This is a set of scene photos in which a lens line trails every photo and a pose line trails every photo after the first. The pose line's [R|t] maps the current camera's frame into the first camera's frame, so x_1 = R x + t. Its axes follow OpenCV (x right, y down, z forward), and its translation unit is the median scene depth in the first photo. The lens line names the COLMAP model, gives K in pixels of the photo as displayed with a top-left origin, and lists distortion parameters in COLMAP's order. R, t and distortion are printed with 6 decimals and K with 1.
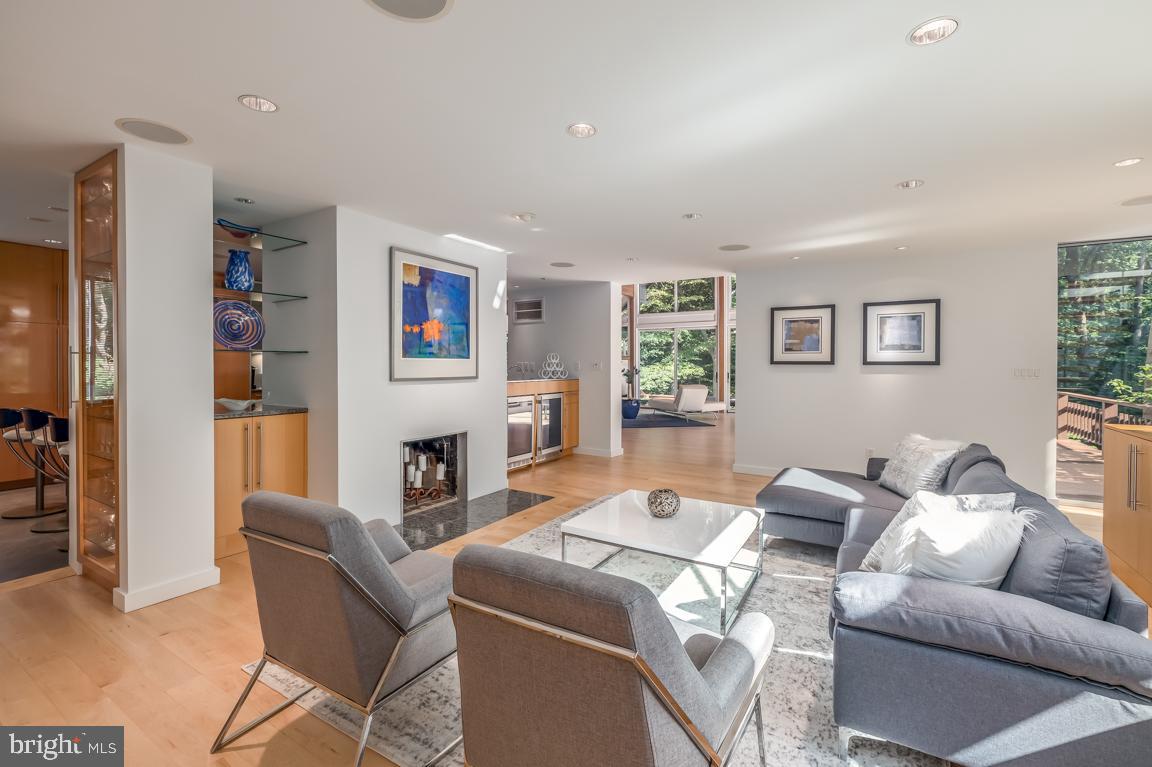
lens RADIAL K [[509.0, 0, 581.7], [0, 509.0, 374.5], [0, 0, 1]] dist [0.002346, 0.000047]
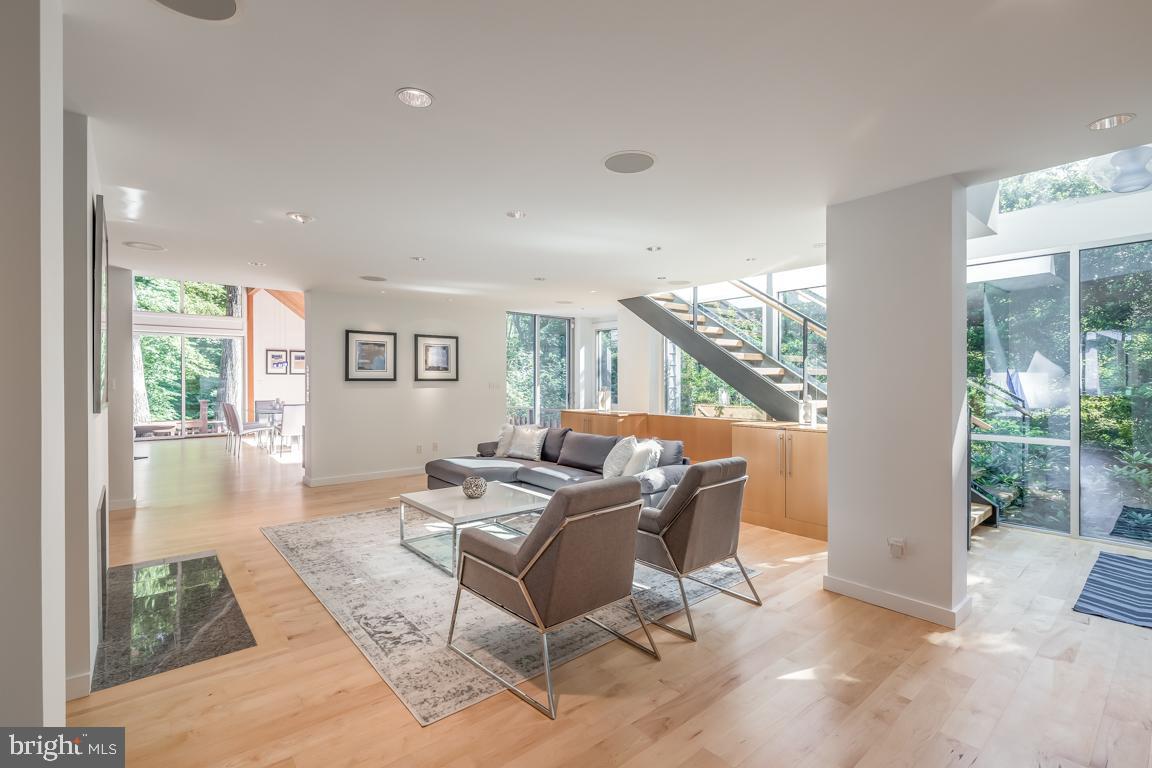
lens RADIAL K [[509.0, 0, 582.6], [0, 509.0, 382.4], [0, 0, 1]] dist [0.002346, 0.000047]
pose [[0.316182, -0.006083, 0.948679, -0.664053], [0.020154, 0.999797, -0.000307, -0.008513], [-0.948484, 0.019217, 0.316241, 0.213871]]
